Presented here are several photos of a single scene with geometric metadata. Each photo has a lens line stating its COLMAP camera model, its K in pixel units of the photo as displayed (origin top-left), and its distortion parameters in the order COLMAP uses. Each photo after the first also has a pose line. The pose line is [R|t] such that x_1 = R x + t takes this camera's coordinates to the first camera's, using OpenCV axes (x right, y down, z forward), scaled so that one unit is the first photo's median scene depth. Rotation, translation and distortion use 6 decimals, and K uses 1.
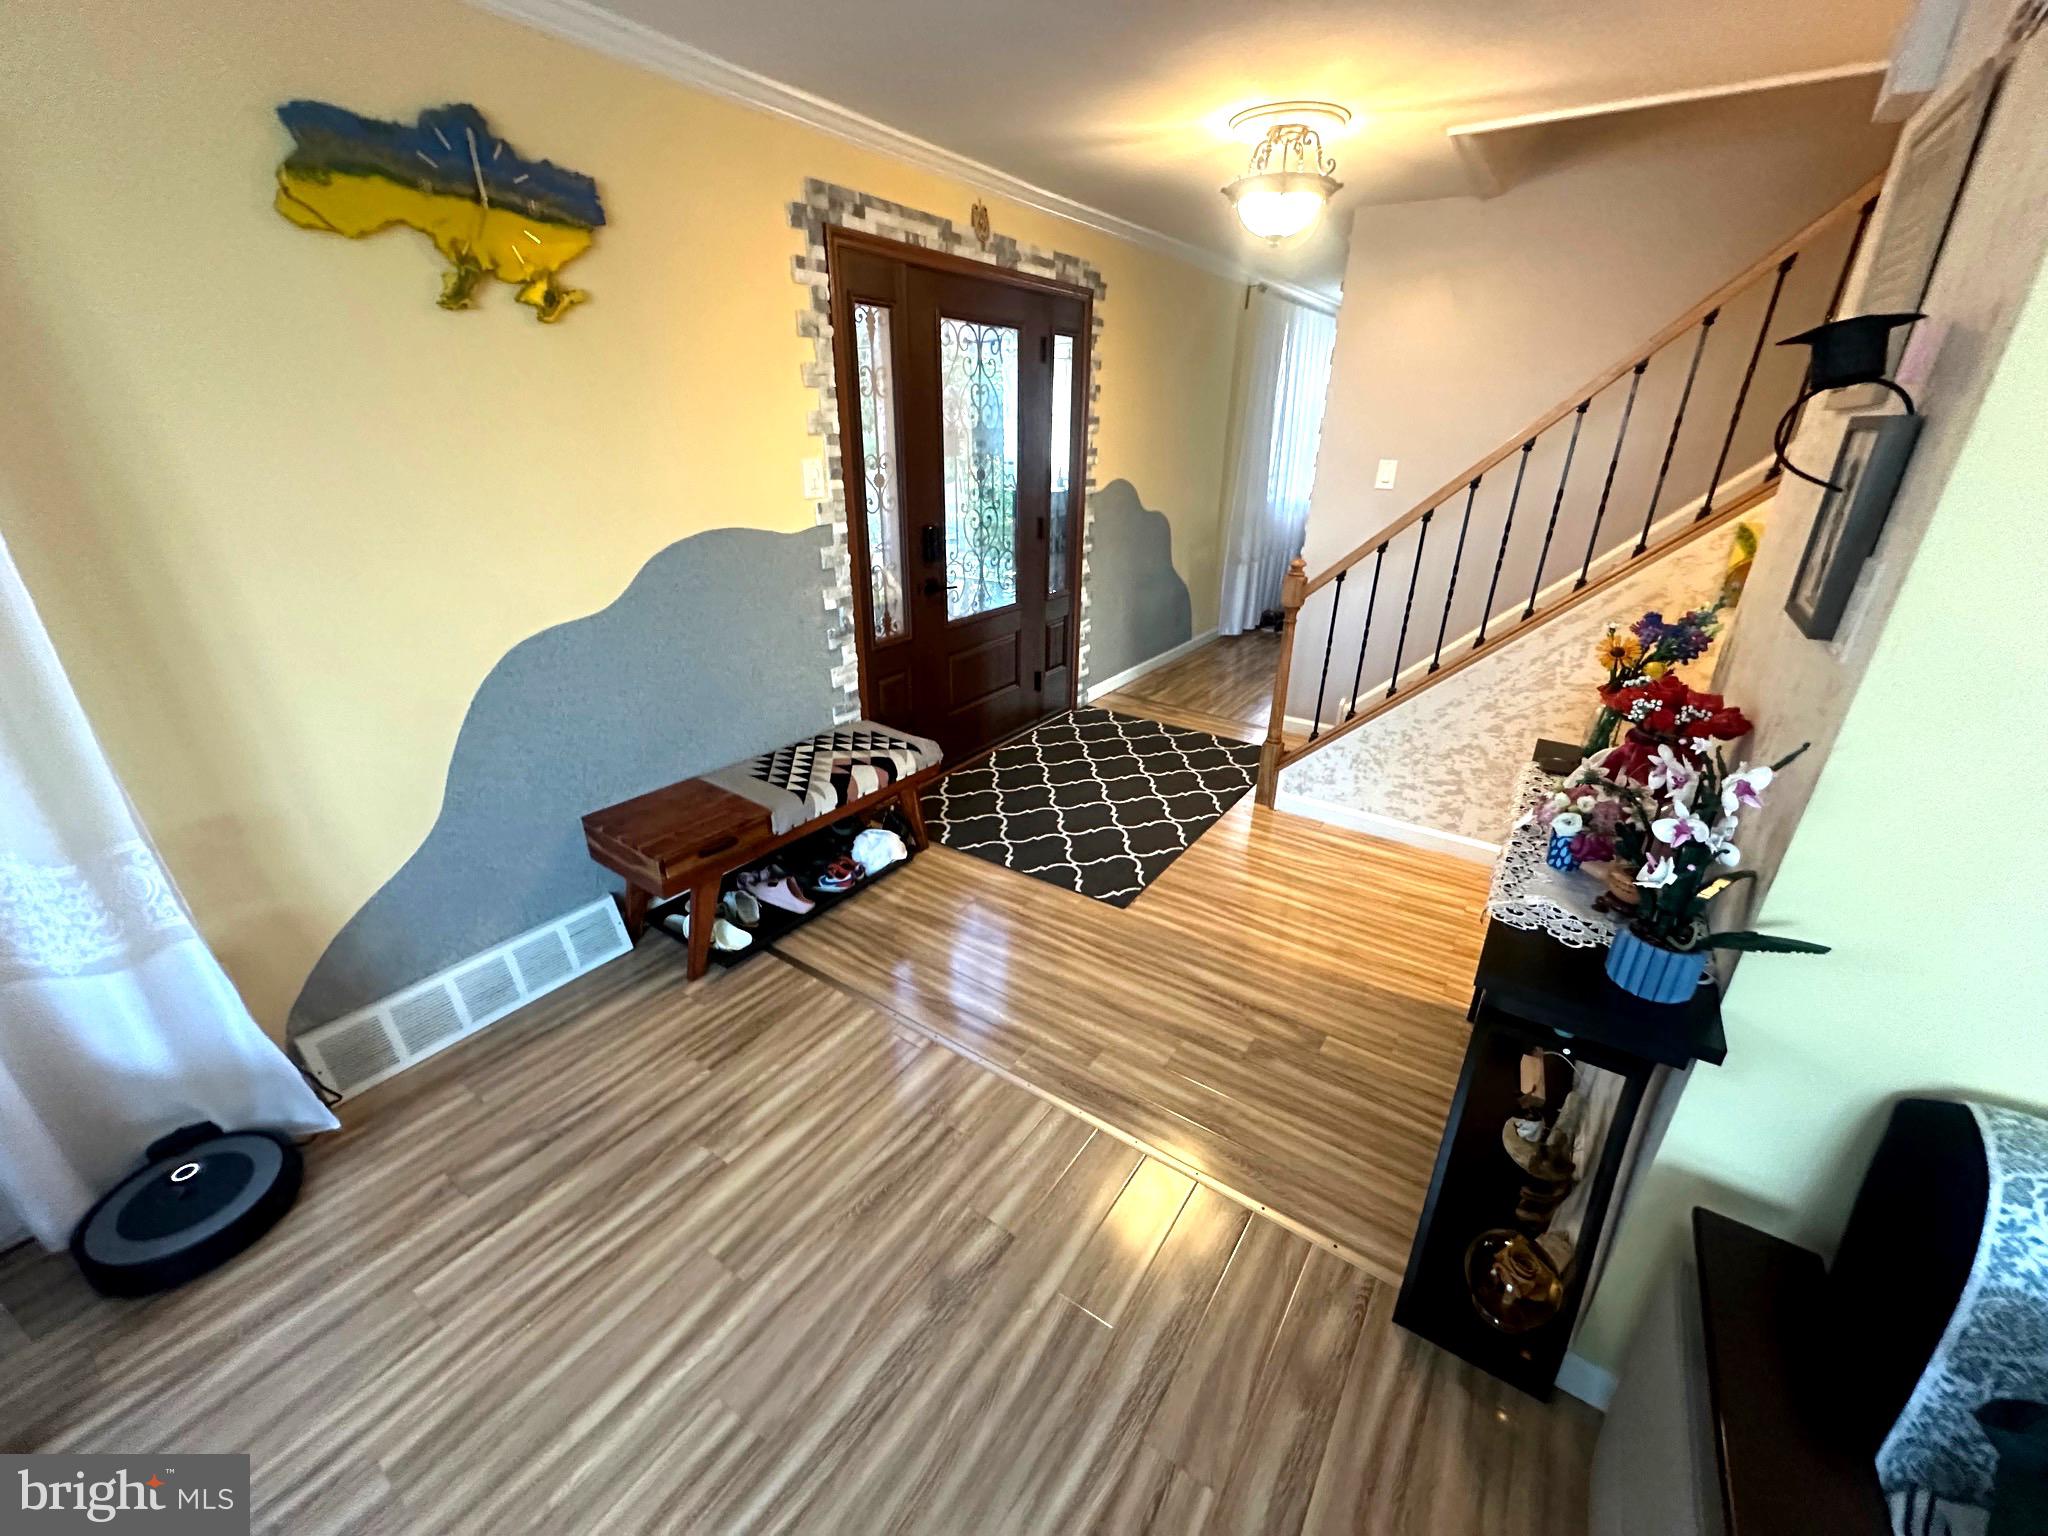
lens RADIAL K [[818.2, 0, 1035.6], [0, 818.2, 767.8], [0, 0, 1]] dist [0.001536, 0.000171]
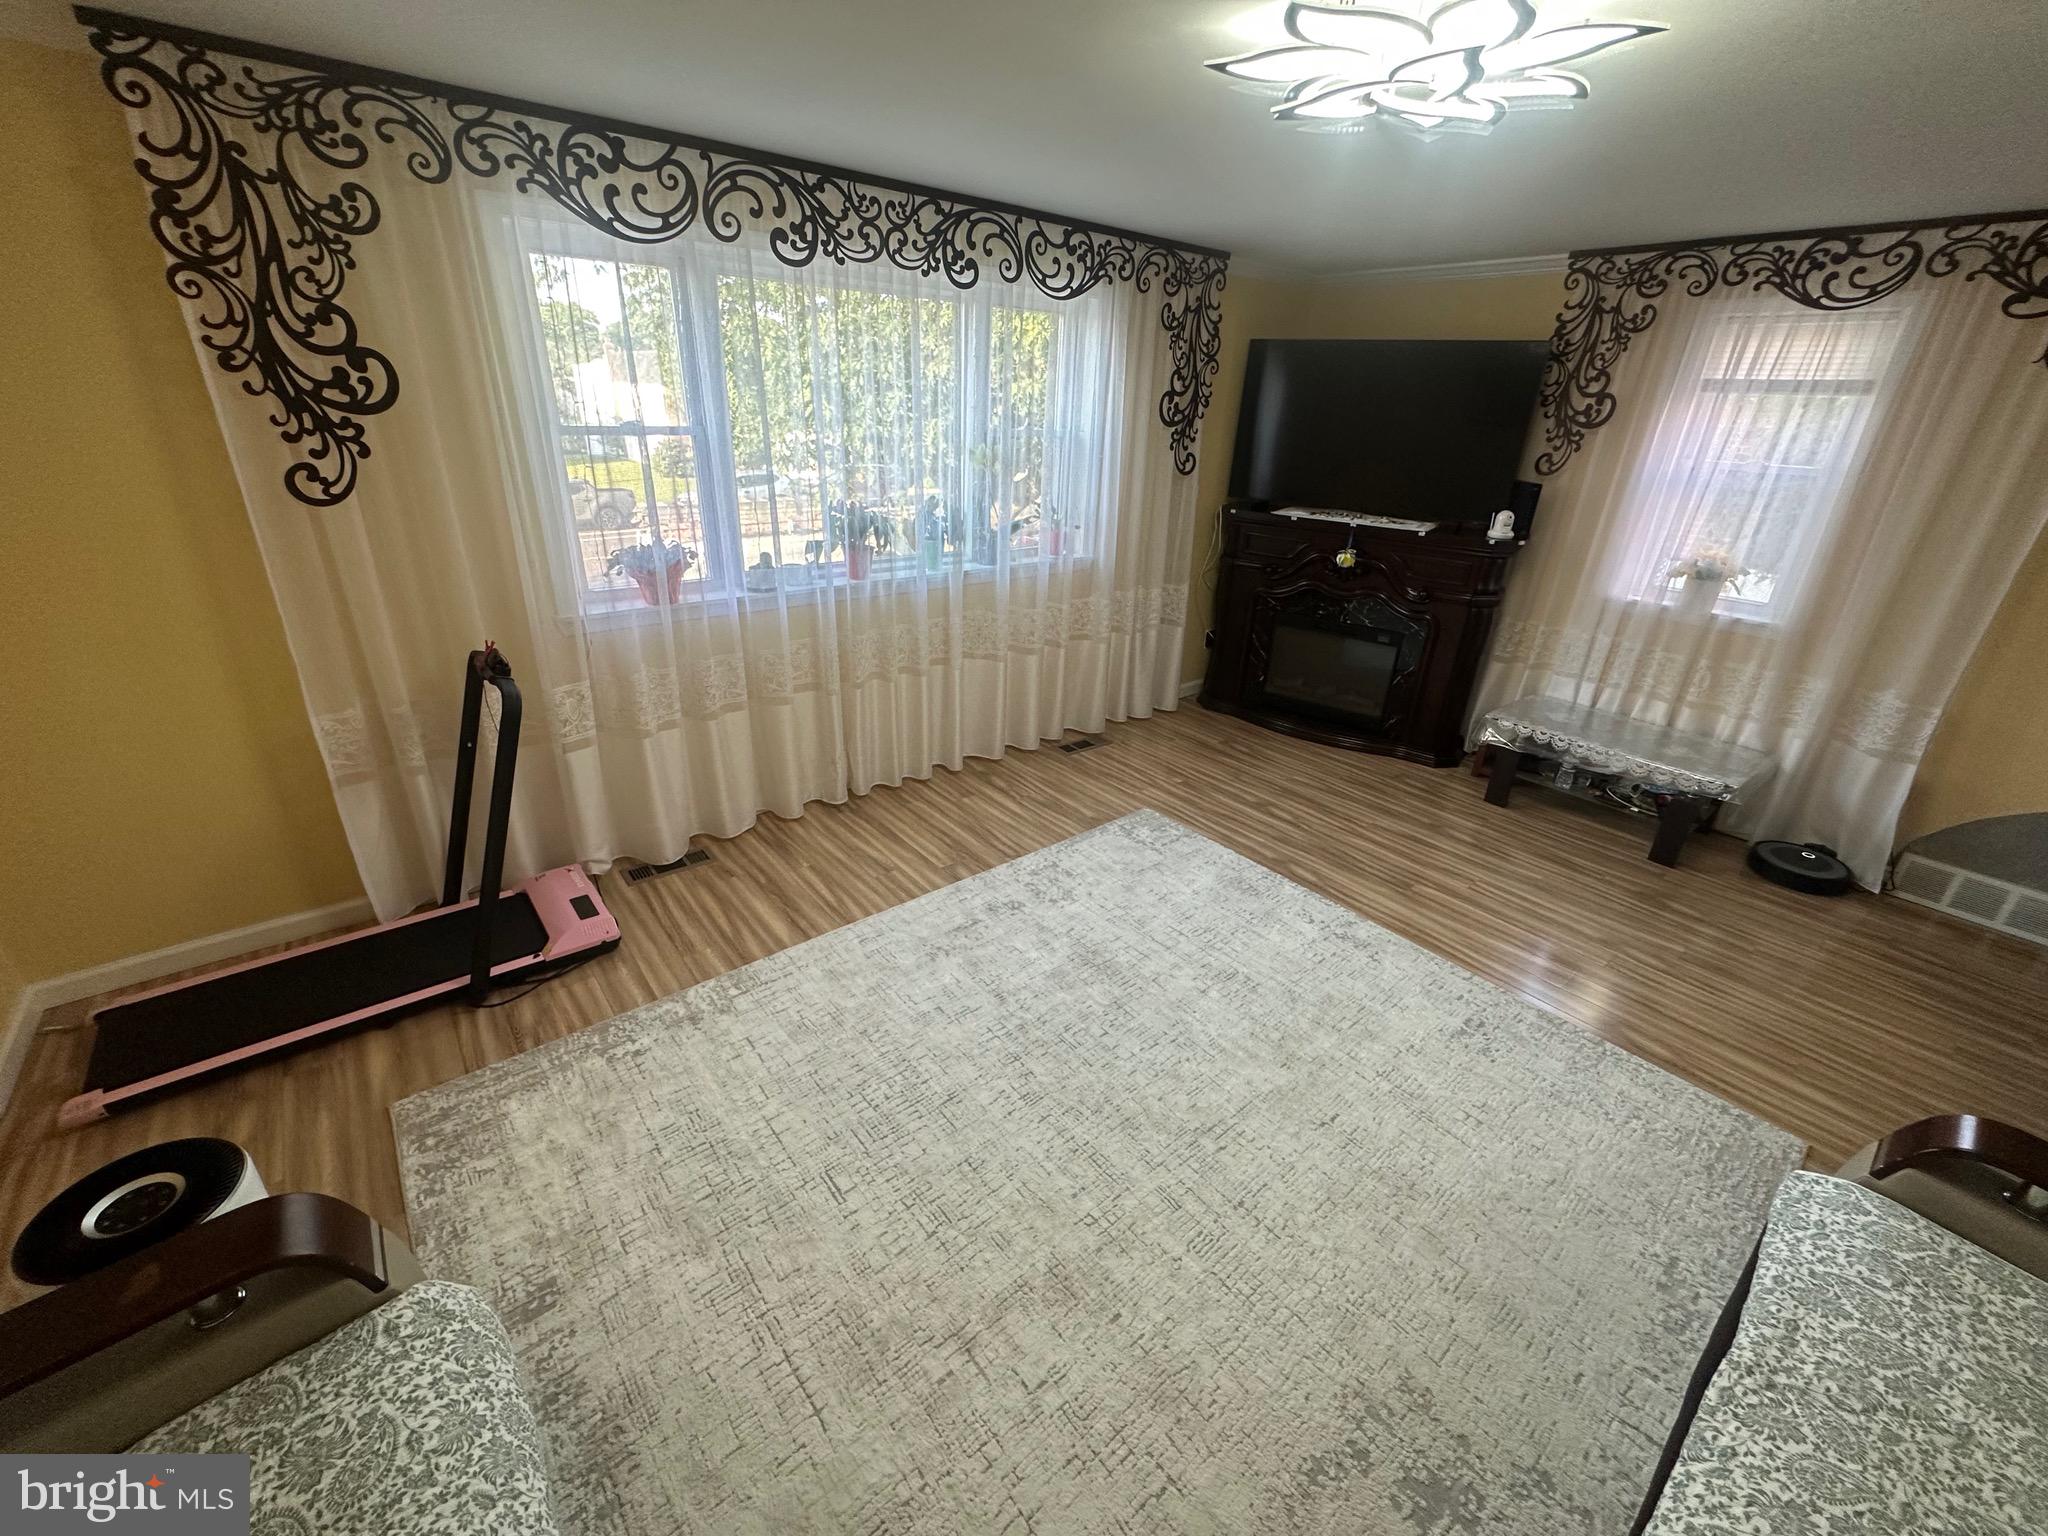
lens RADIAL K [[818.2, 0, 1021.6], [0, 818.2, 771.0], [0, 0, 1]] dist [0.001536, 0.000171]
pose [[-0.297026, 0.363647, -0.882914, 1.209499], [-0.413744, 0.784321, 0.462229, 0.179335], [0.860576, 0.502595, -0.082507, -0.601768]]
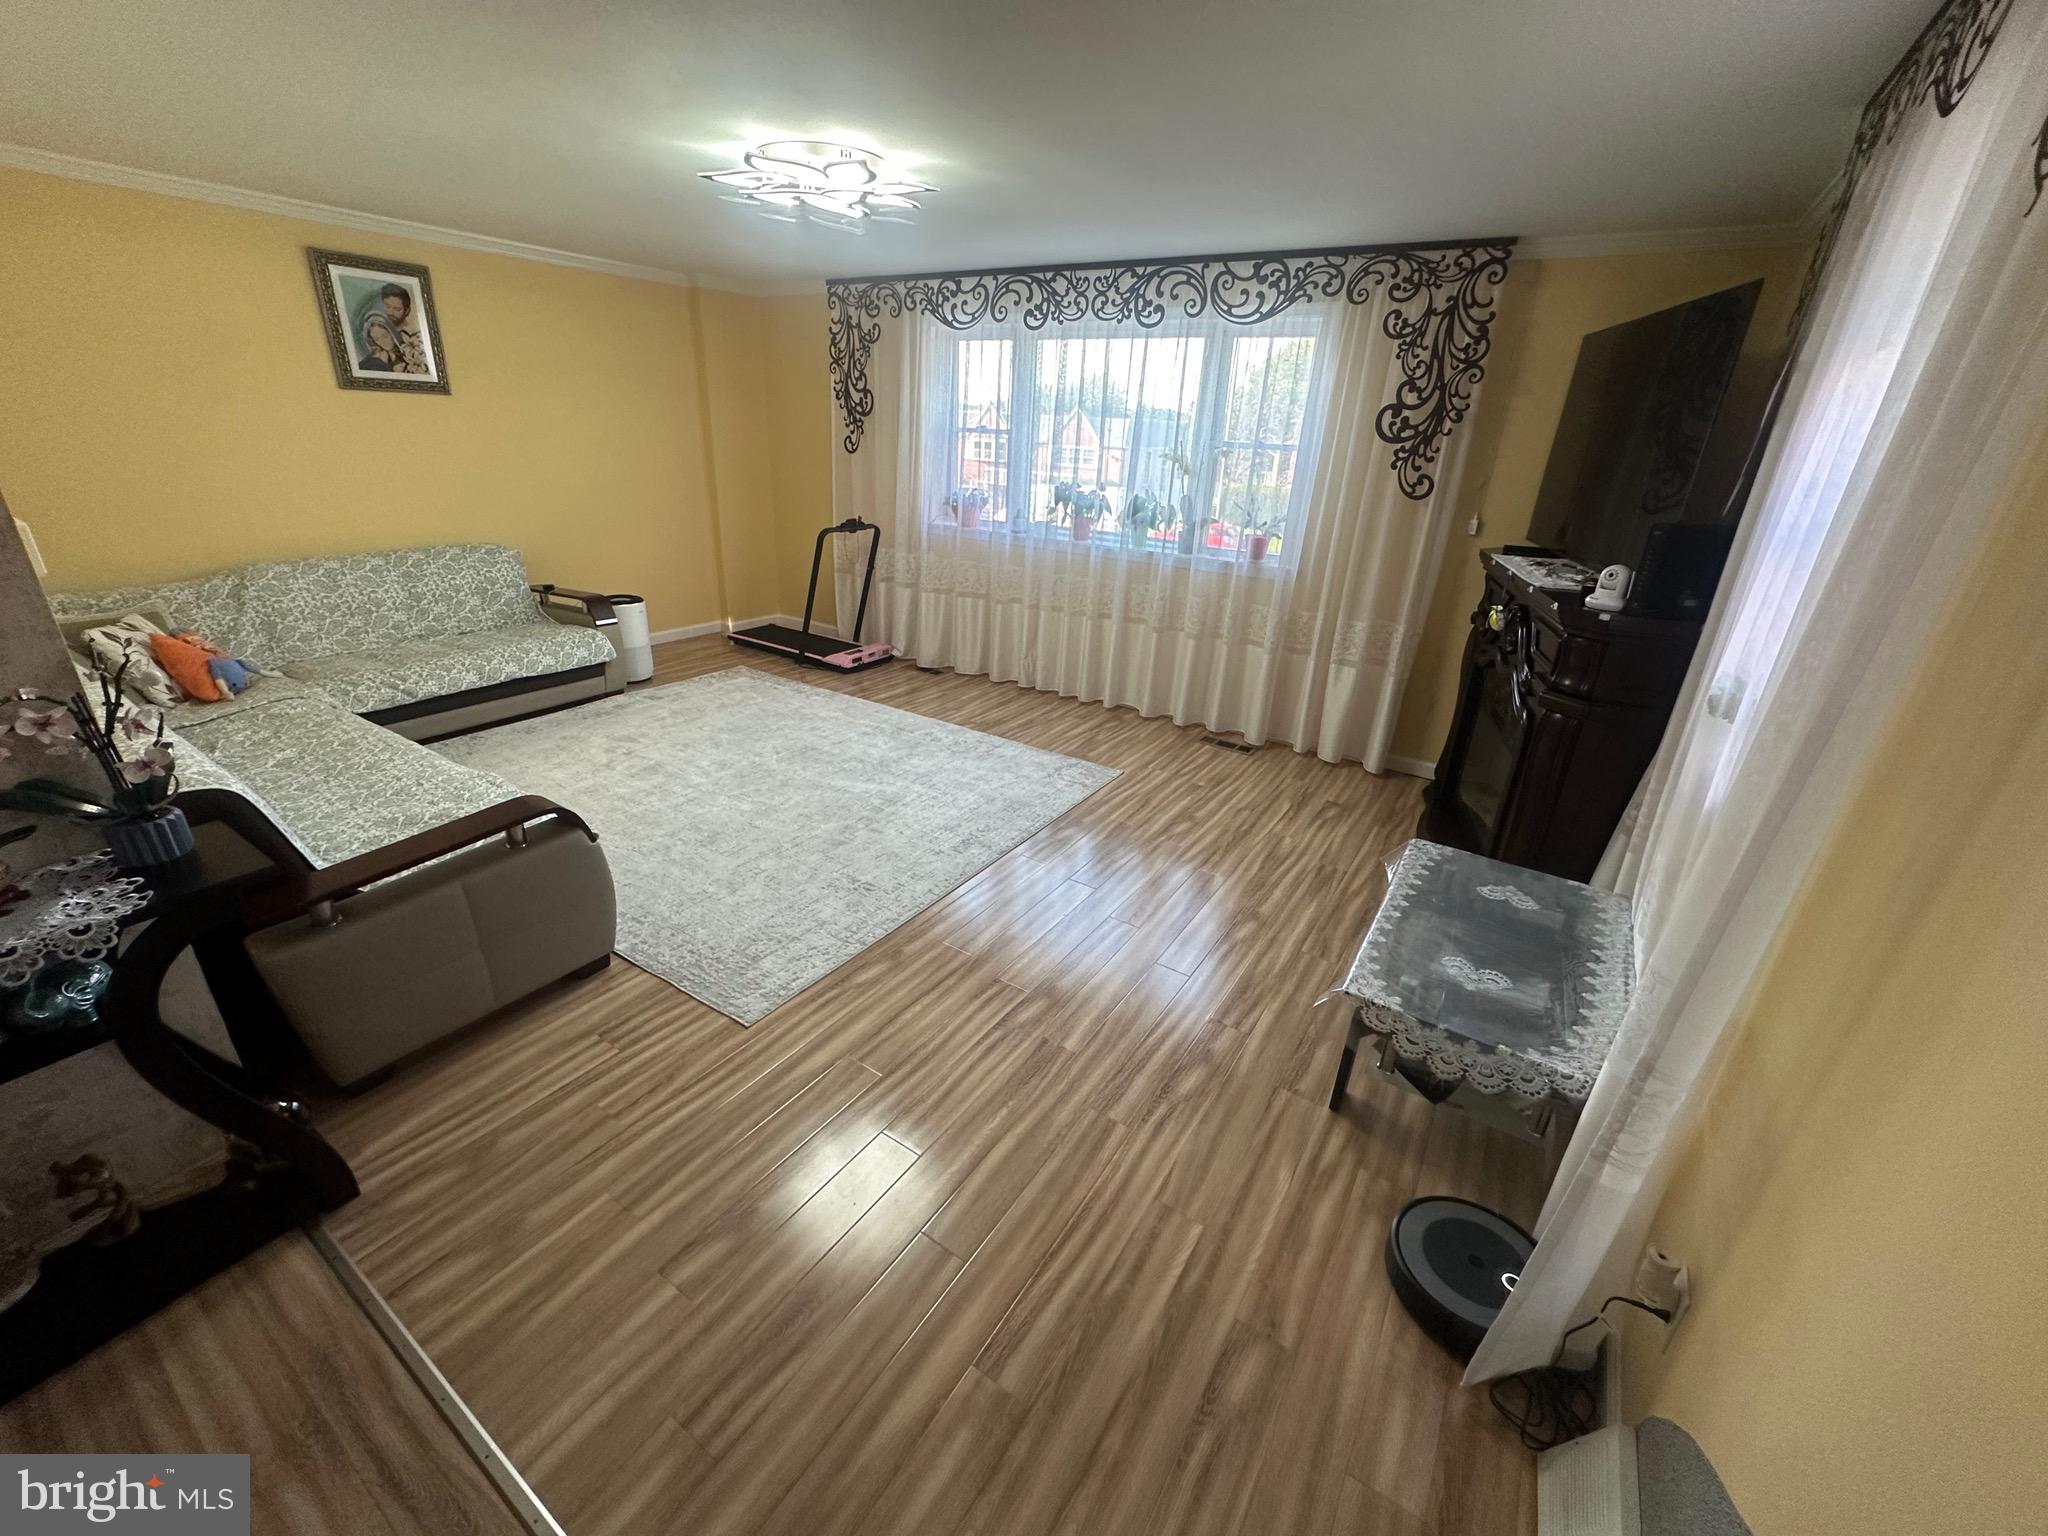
lens RADIAL K [[818.2, 0, 1027.1], [0, 818.2, 773.2], [0, 0, 1]] dist [0.001536, 0.000171]
pose [[-0.997373, -0.064105, -0.033724, -0.376835], [-0.068780, 0.692147, 0.718472, -0.551968], [-0.022716, 0.718904, -0.694738, 1.182876]]
